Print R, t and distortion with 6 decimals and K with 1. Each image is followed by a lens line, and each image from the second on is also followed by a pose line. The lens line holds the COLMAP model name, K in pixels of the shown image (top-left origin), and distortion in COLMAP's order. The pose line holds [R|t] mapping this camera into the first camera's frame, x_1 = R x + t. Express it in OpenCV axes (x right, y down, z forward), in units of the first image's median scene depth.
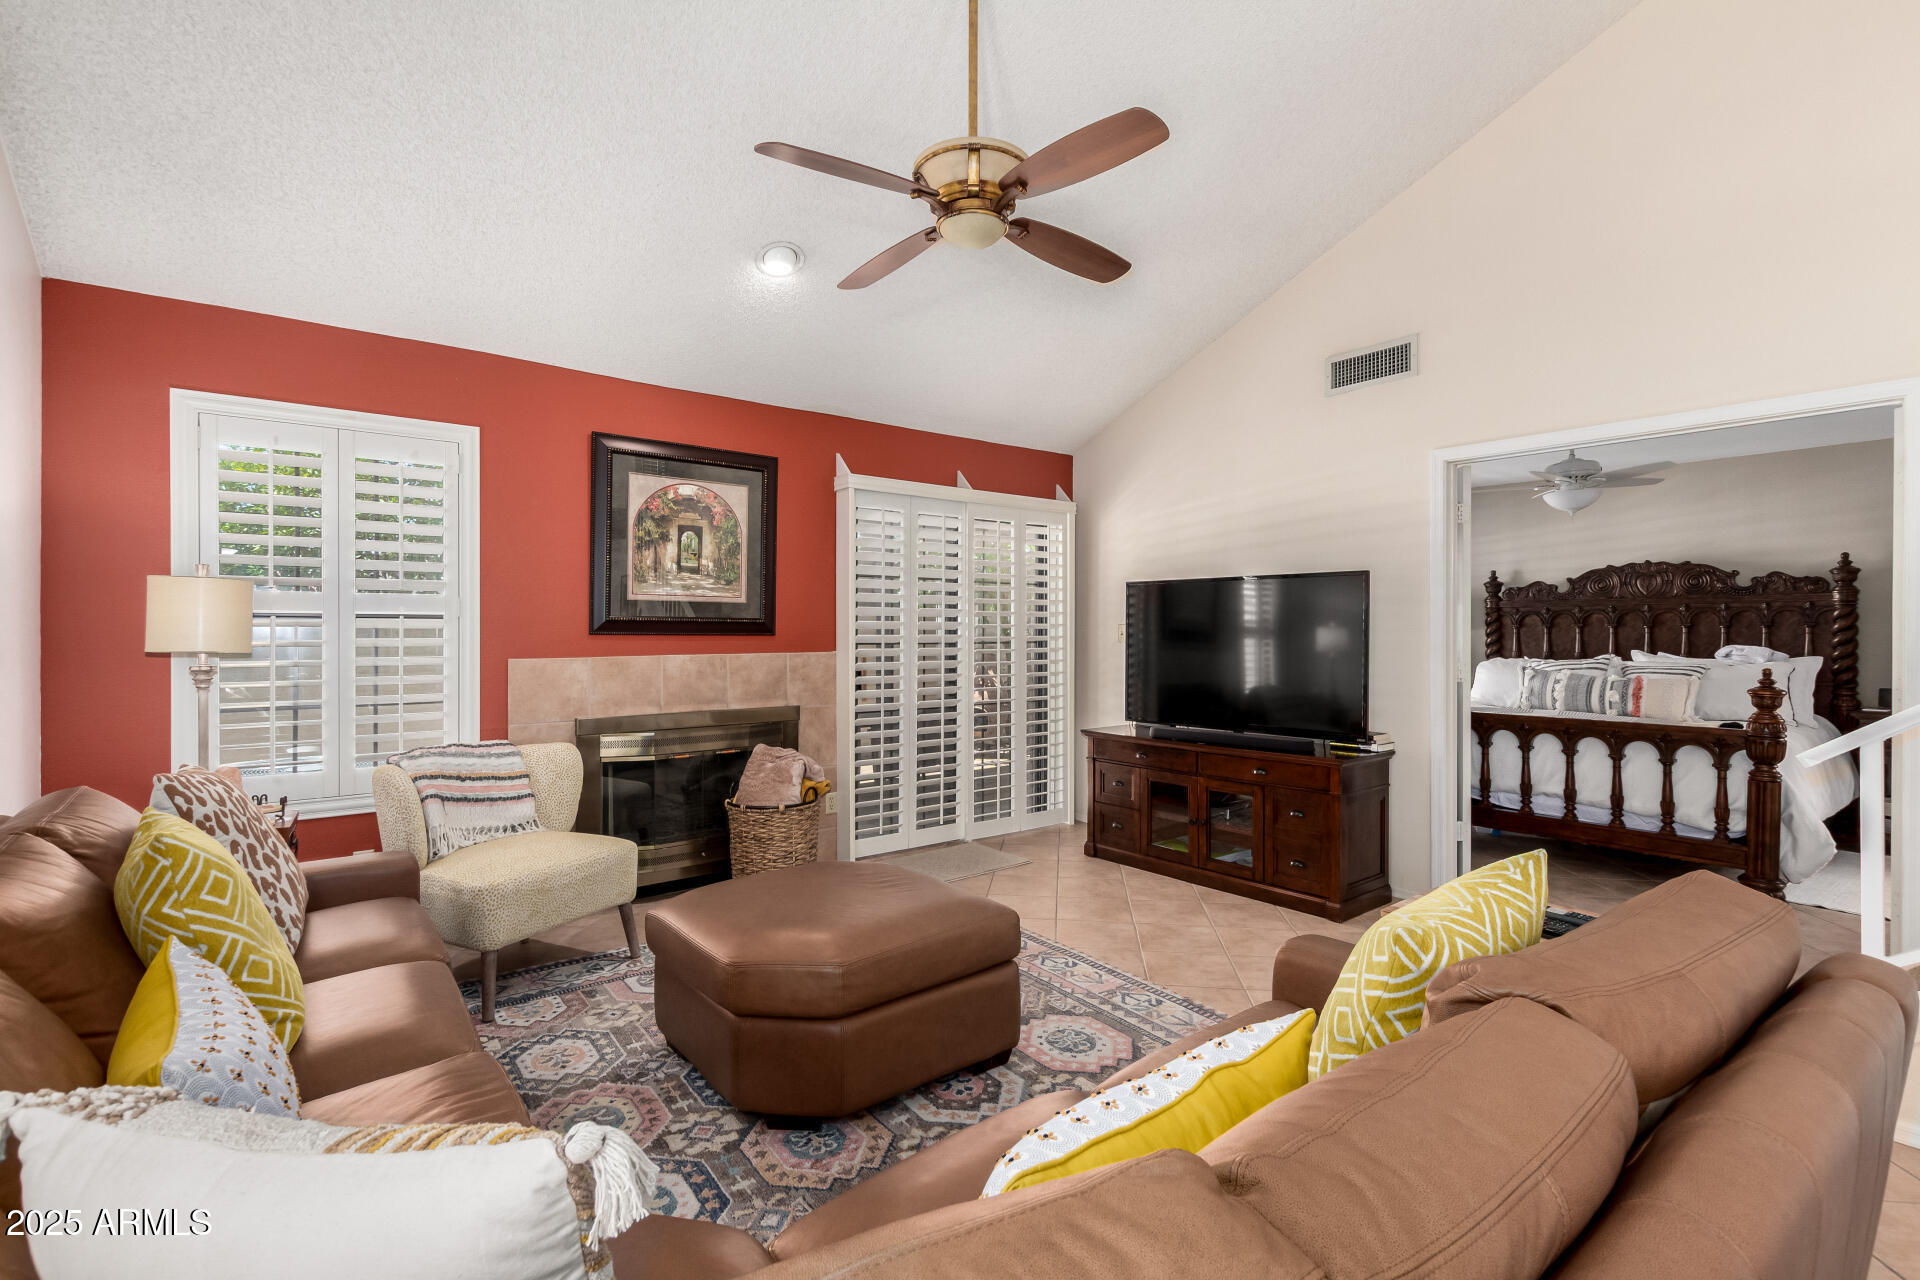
lens RADIAL K [[880.3, 0, 969.0], [0, 880.3, 636.8], [0, 0, 1]] dist [-0.001342, 0.000148]
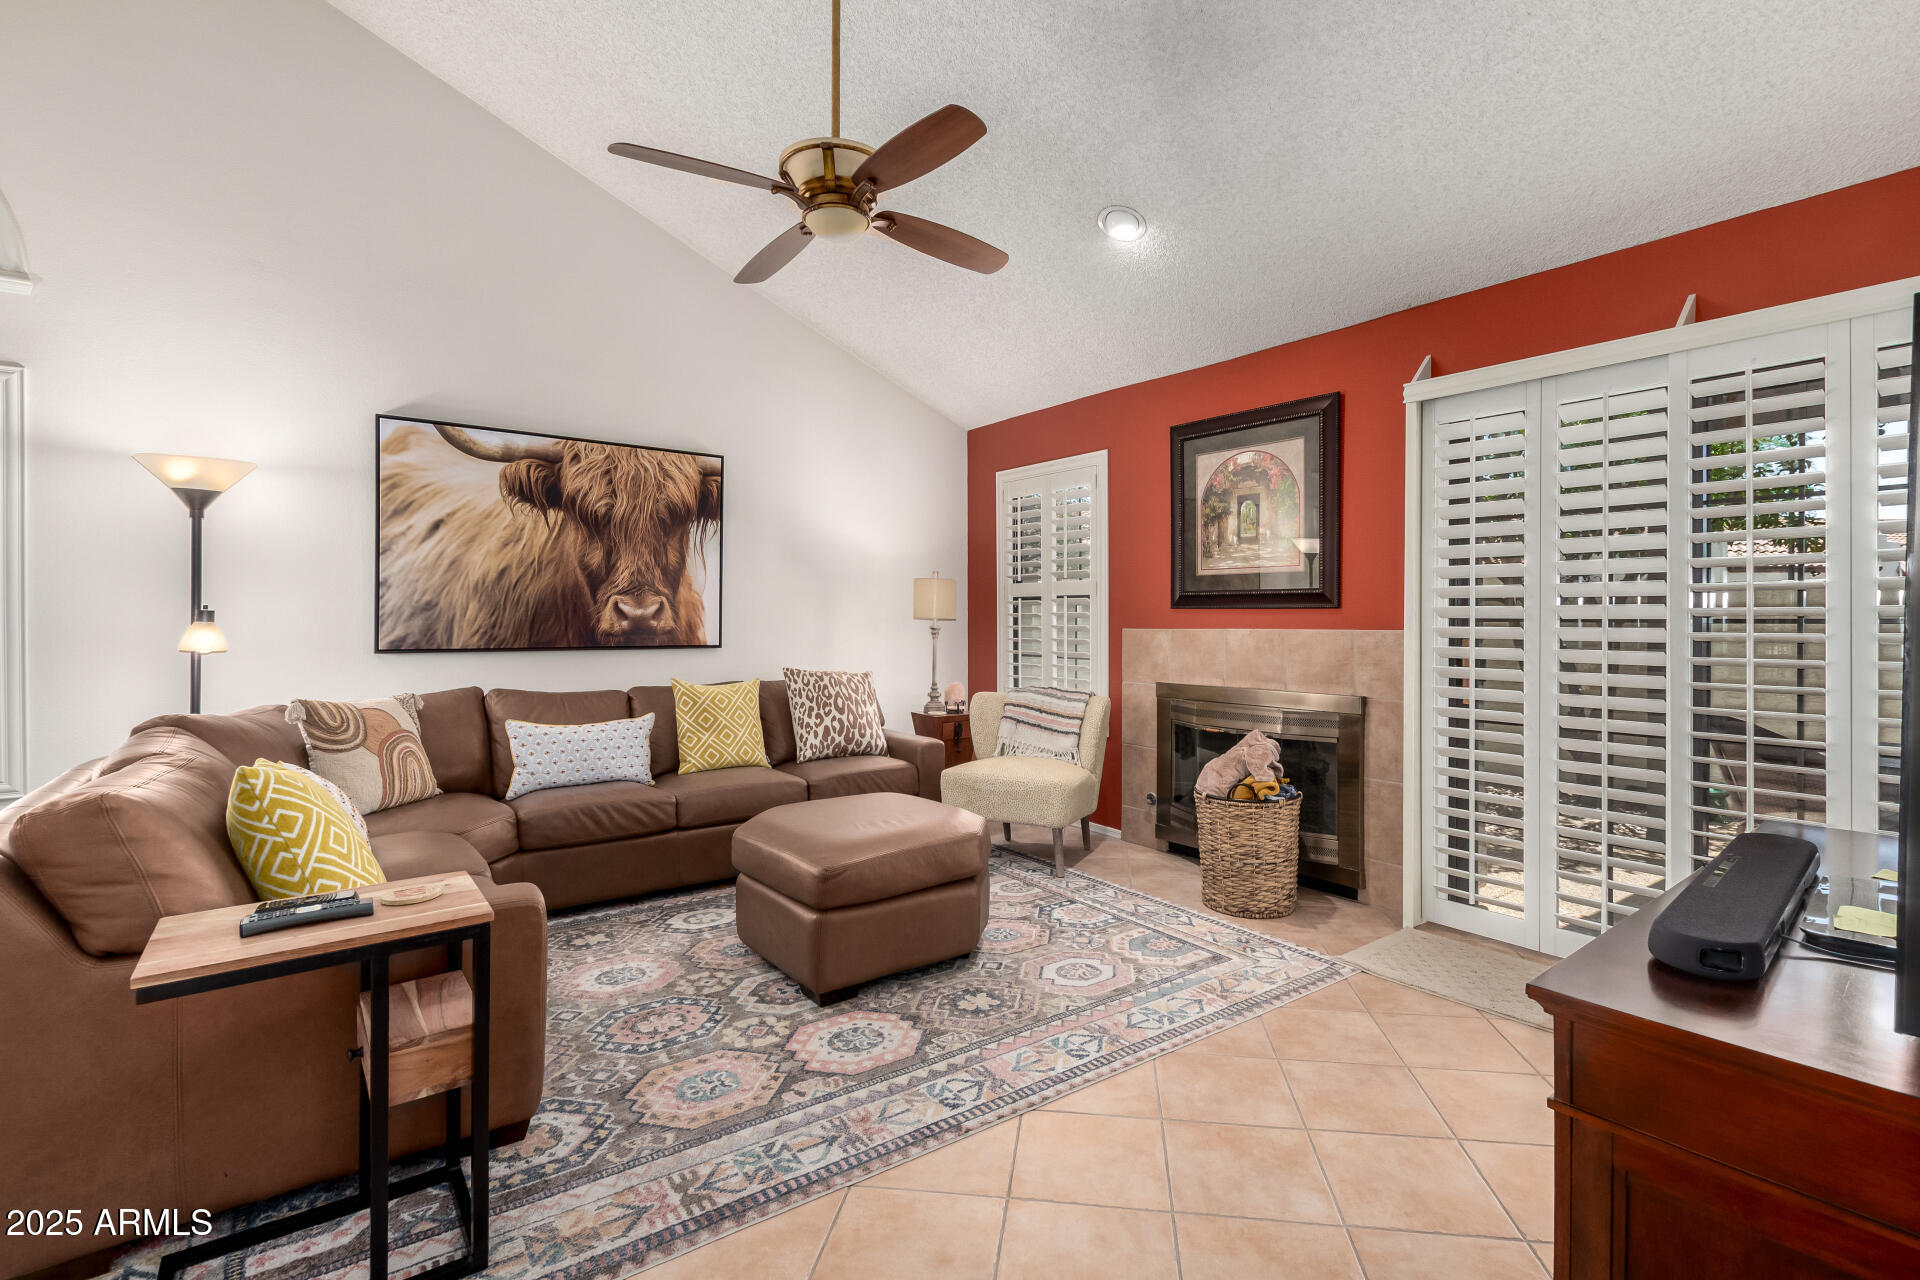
lens RADIAL K [[880.3, 0, 967.0], [0, 880.3, 624.2], [0, 0, 1]] dist [-0.001342, 0.000148]
pose [[-0.017262, 0.004558, -0.999841, 0.675883], [-0.008323, 0.999954, 0.004702, 0.013781], [0.999816, 0.008402, -0.017223, 0.740401]]
